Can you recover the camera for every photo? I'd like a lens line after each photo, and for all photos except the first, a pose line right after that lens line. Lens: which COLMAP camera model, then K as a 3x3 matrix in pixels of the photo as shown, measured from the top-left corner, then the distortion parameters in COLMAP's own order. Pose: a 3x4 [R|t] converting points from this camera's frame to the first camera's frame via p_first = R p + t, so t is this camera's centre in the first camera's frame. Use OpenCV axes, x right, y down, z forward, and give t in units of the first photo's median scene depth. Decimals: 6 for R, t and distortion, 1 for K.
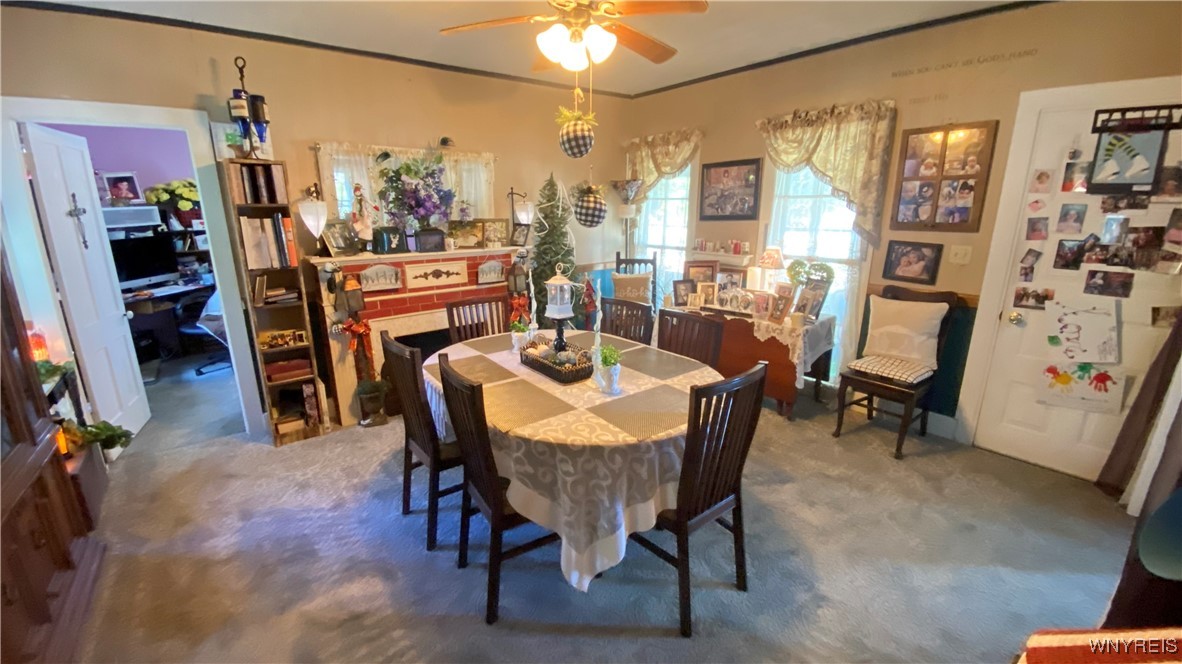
lens RADIAL K [[489.1, 0, 582.4], [0, 489.1, 328.4], [0, 0, 1]] dist [0.000214, -0.000275]
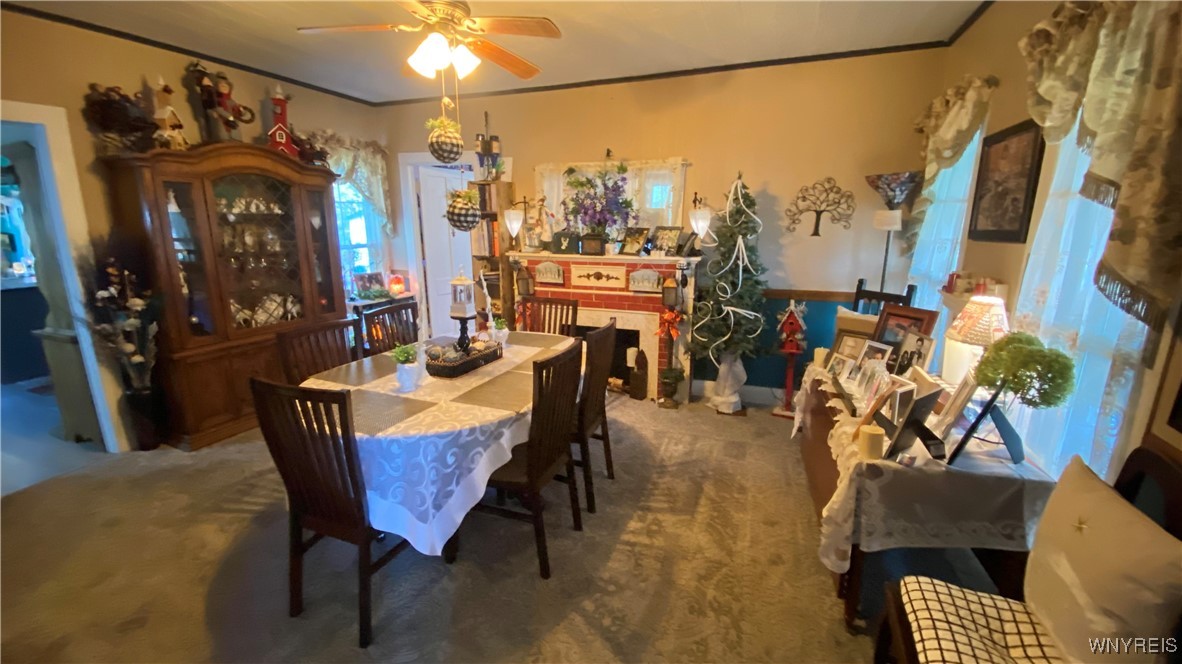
lens RADIAL K [[468.2, 0, 587.6], [0, 468.2, 337.2], [0, 0, 1]] dist [0.002183, -0.012803]
pose [[0.504181, 0.217657, -0.835720, 0.821325], [-0.210985, 0.969438, 0.125198, -0.143562], [0.837429, 0.113202, 0.534694, 0.596005]]
